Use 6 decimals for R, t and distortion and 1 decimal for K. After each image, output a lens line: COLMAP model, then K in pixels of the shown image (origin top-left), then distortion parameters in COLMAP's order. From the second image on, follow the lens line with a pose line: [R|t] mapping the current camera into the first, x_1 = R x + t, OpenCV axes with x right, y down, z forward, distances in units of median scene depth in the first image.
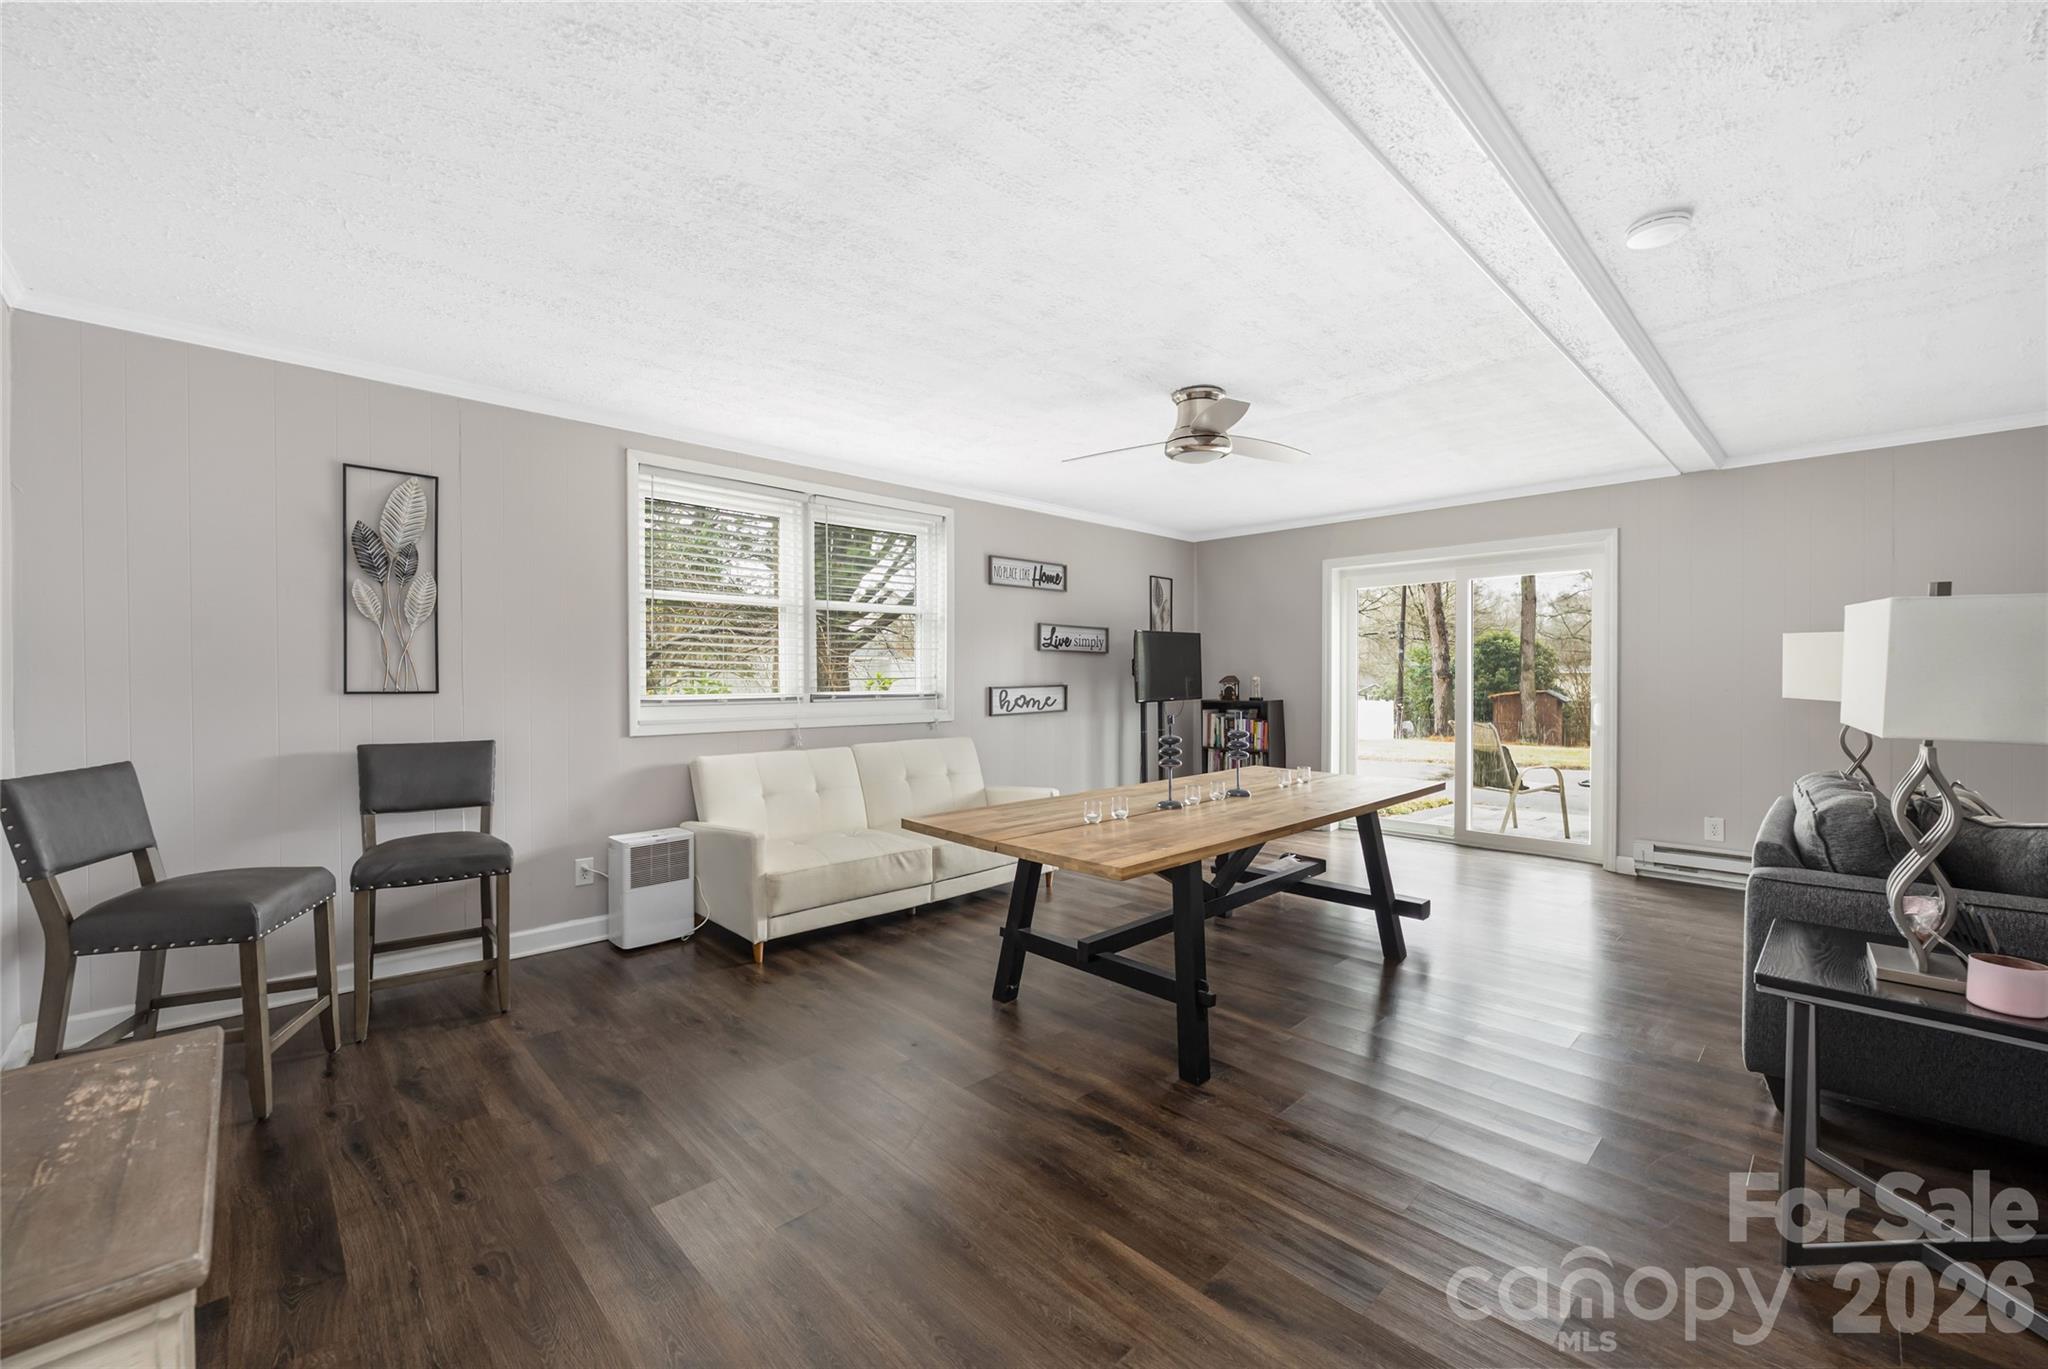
lens RADIAL K [[825.7, 0, 1023.7], [0, 825.7, 682.8], [0, 0, 1]] dist [-0.000715, 0.000168]
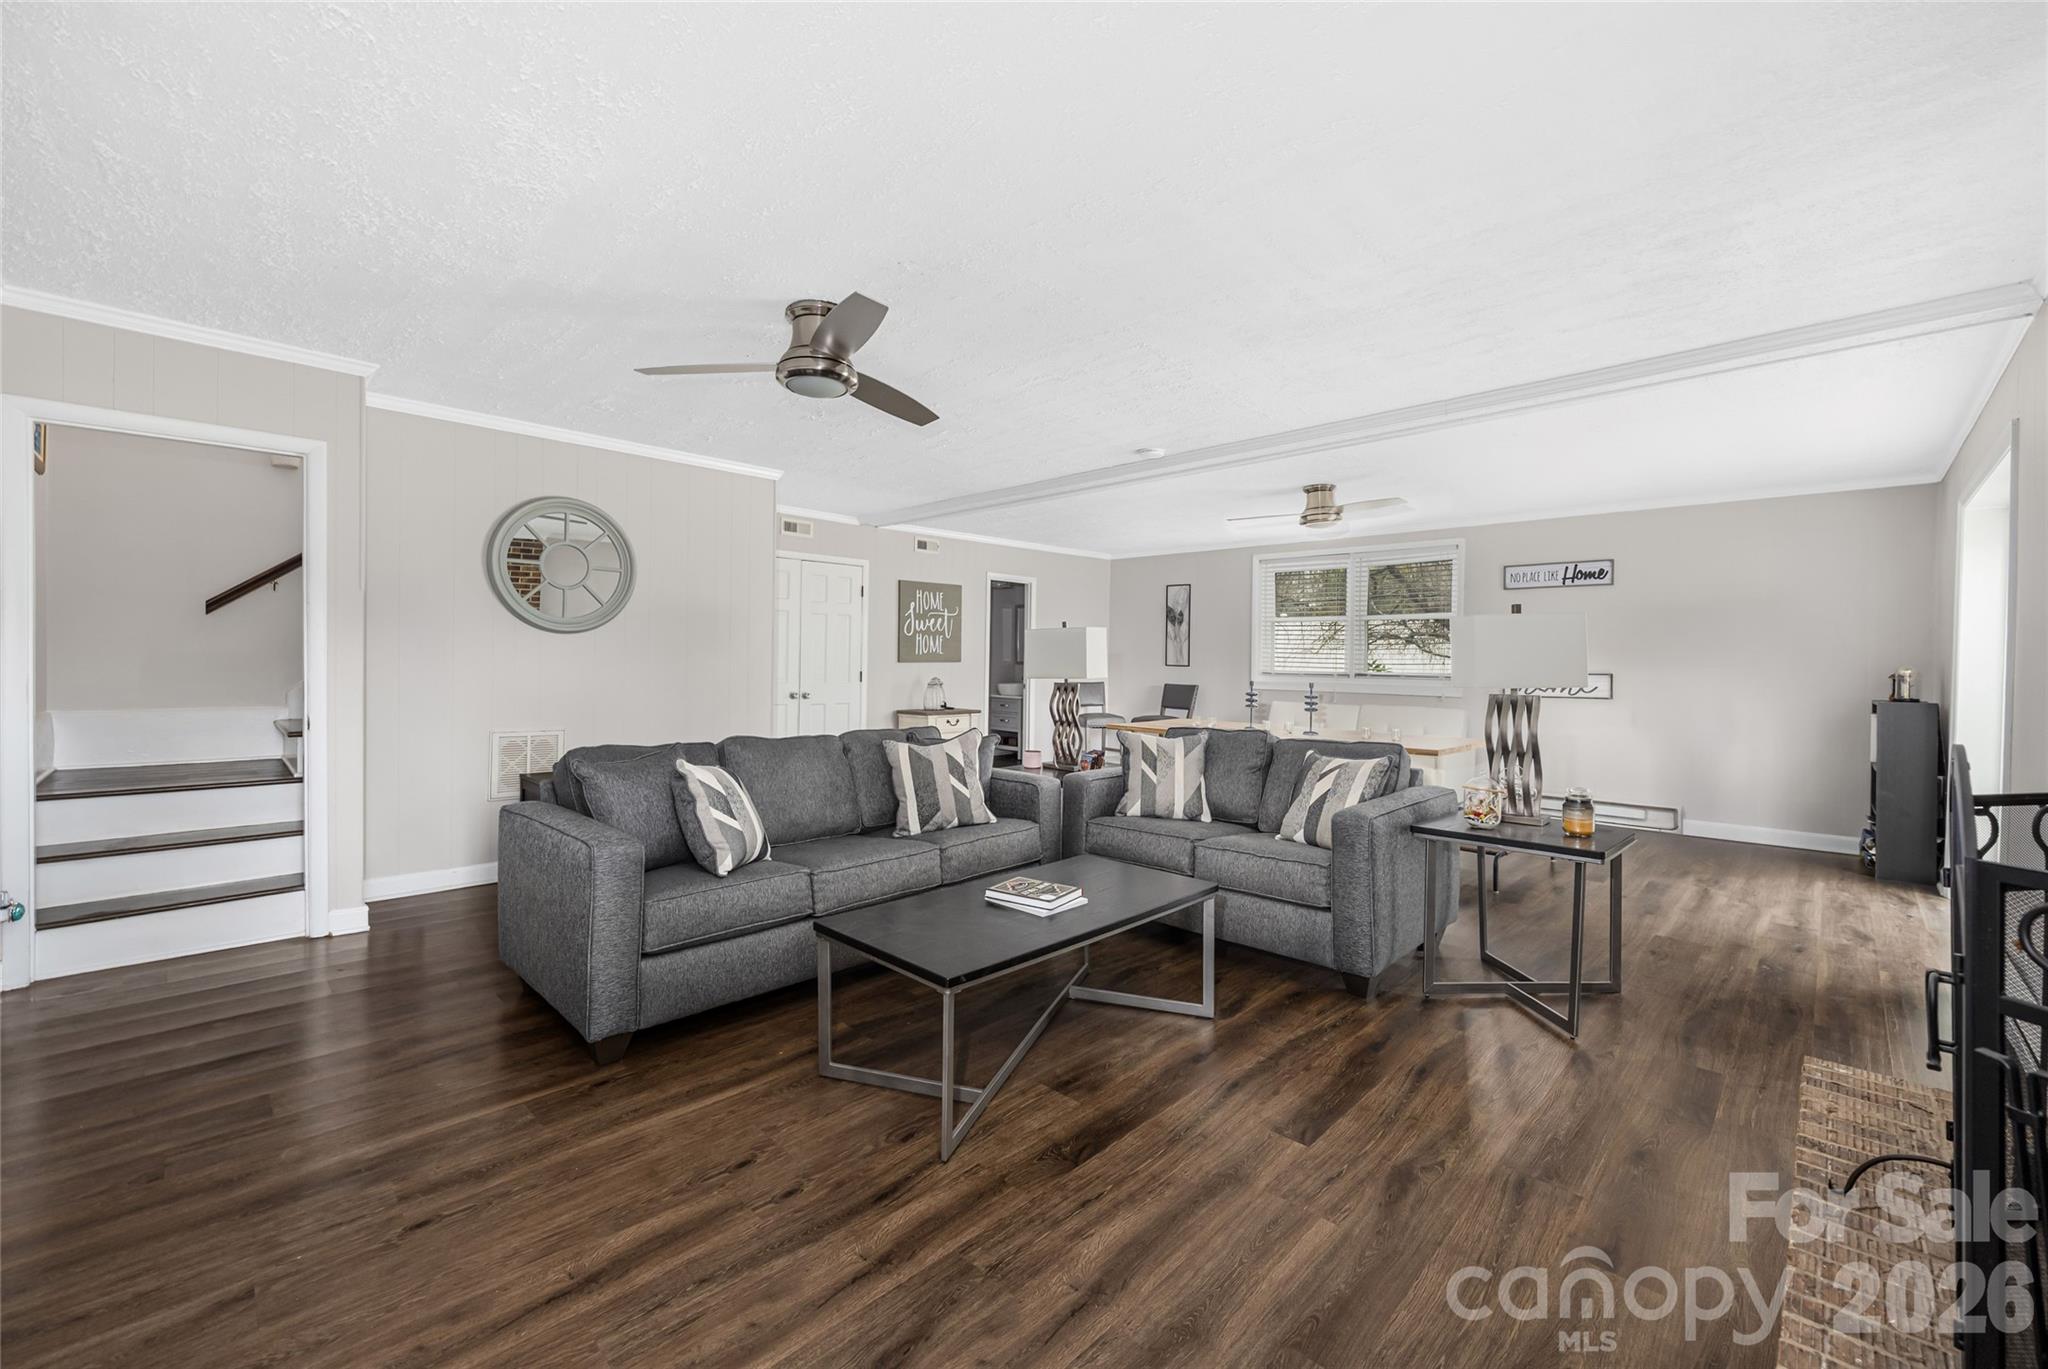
lens RADIAL K [[828.5, 0, 1021.0], [0, 828.5, 668.4], [0, 0, 1]] dist [-0.002112, 0.000305]
pose [[0.018433, 0.012408, -0.999753, 1.764843], [-0.020764, 0.999712, 0.012024, -0.001370], [0.999614, 0.020537, 0.018686, 0.379273]]
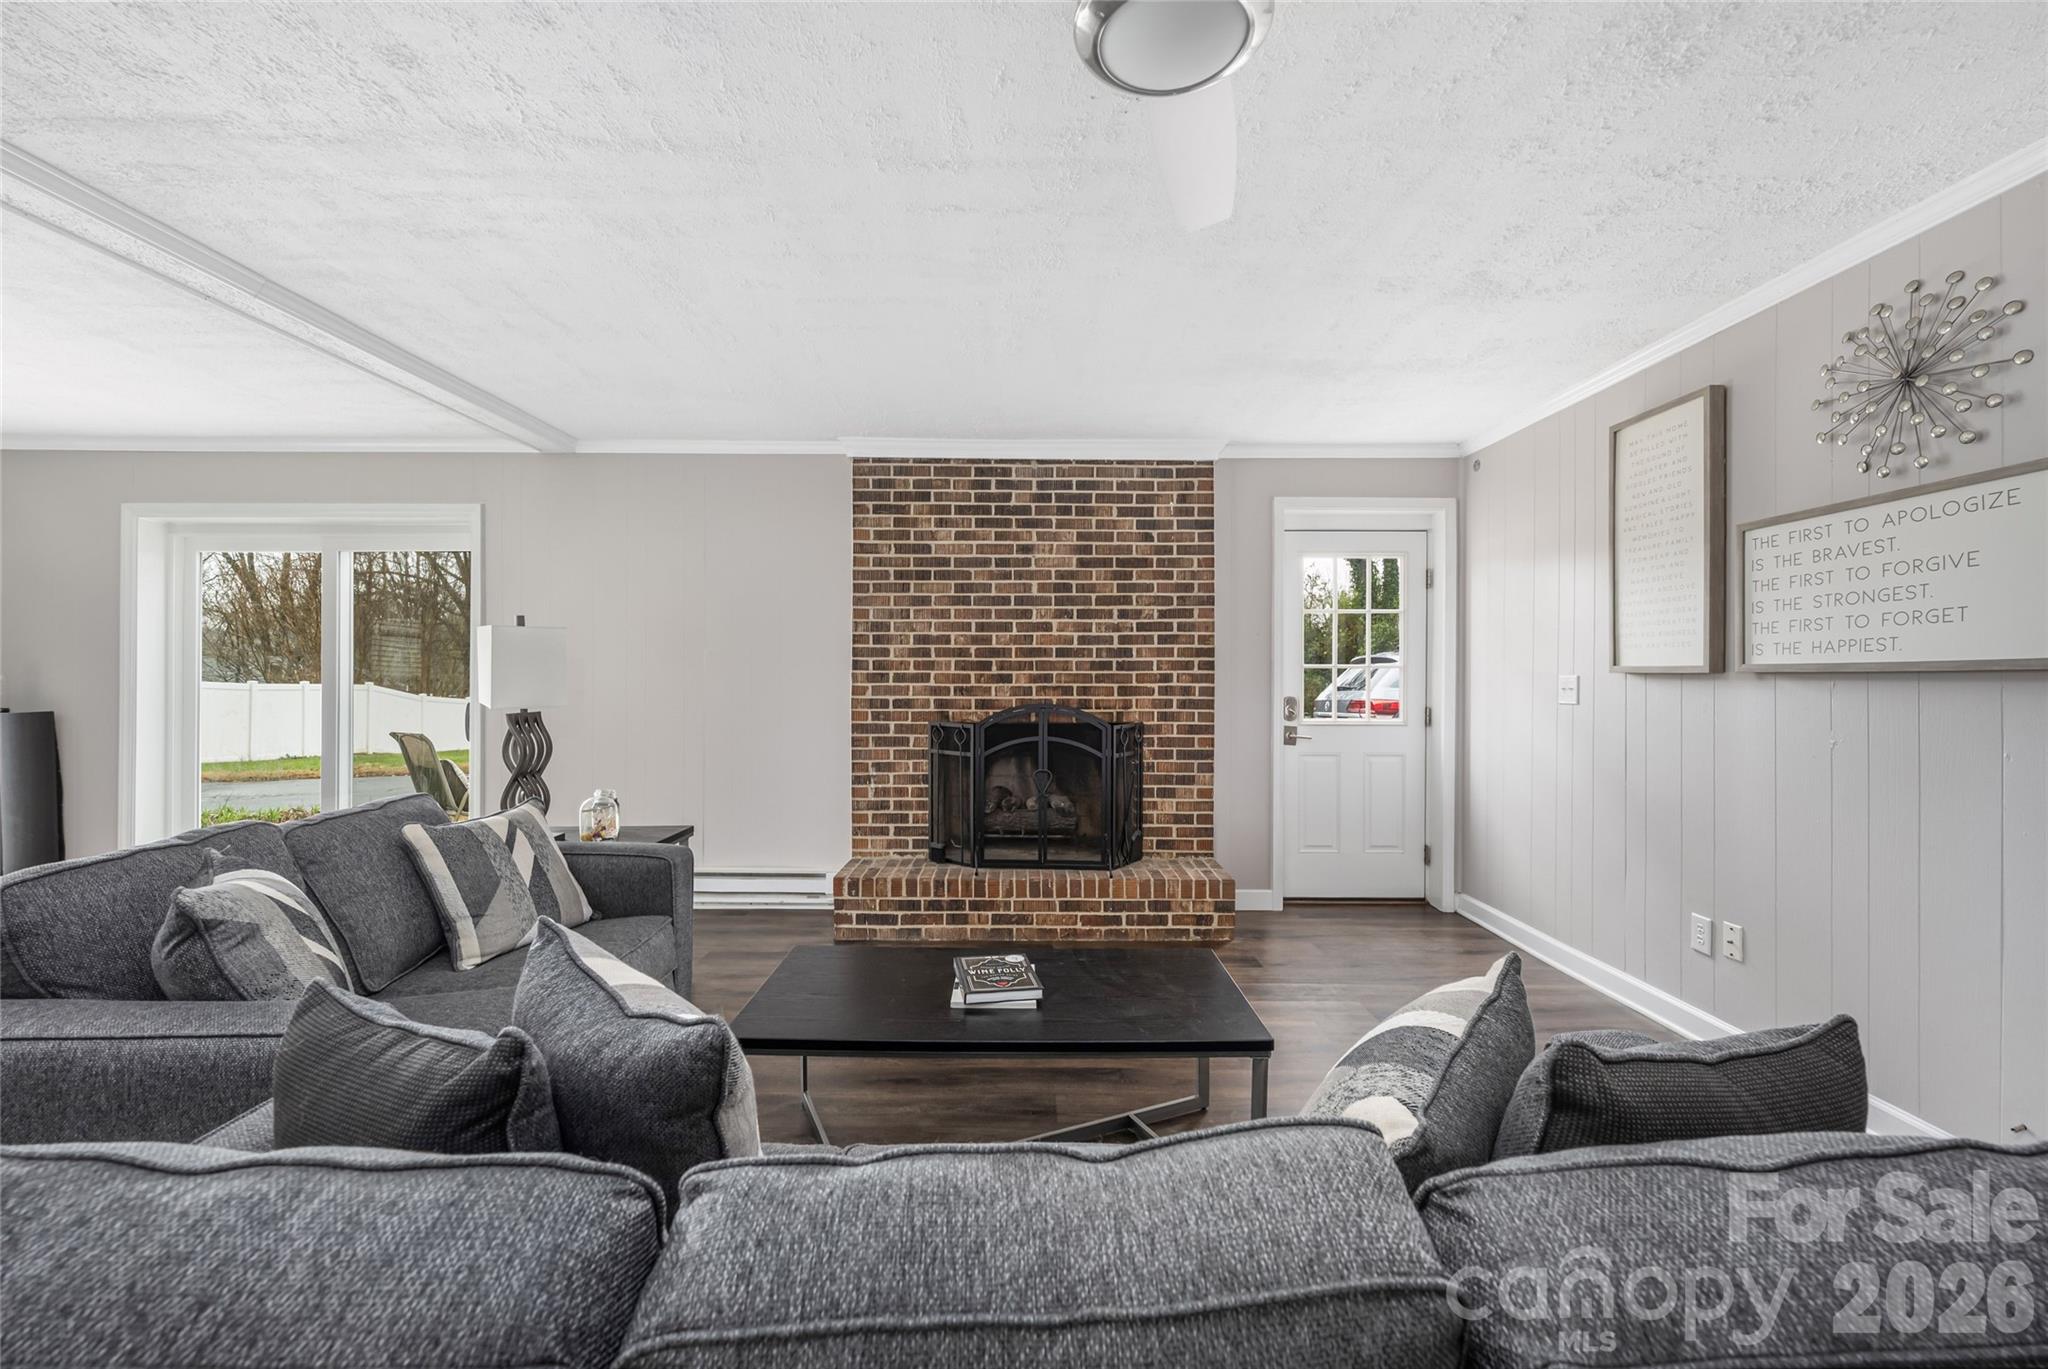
lens RADIAL K [[825.7, 0, 1023.7], [0, 825.7, 682.8], [0, 0, 1]] dist [-0.000715, 0.000168]
pose [[0.689625, 0.000461, 0.724166, 0.660794], [-0.000351, 1.000000, -0.000302, -0.002588], [-0.724167, -0.000046, 0.689625, 0.002983]]
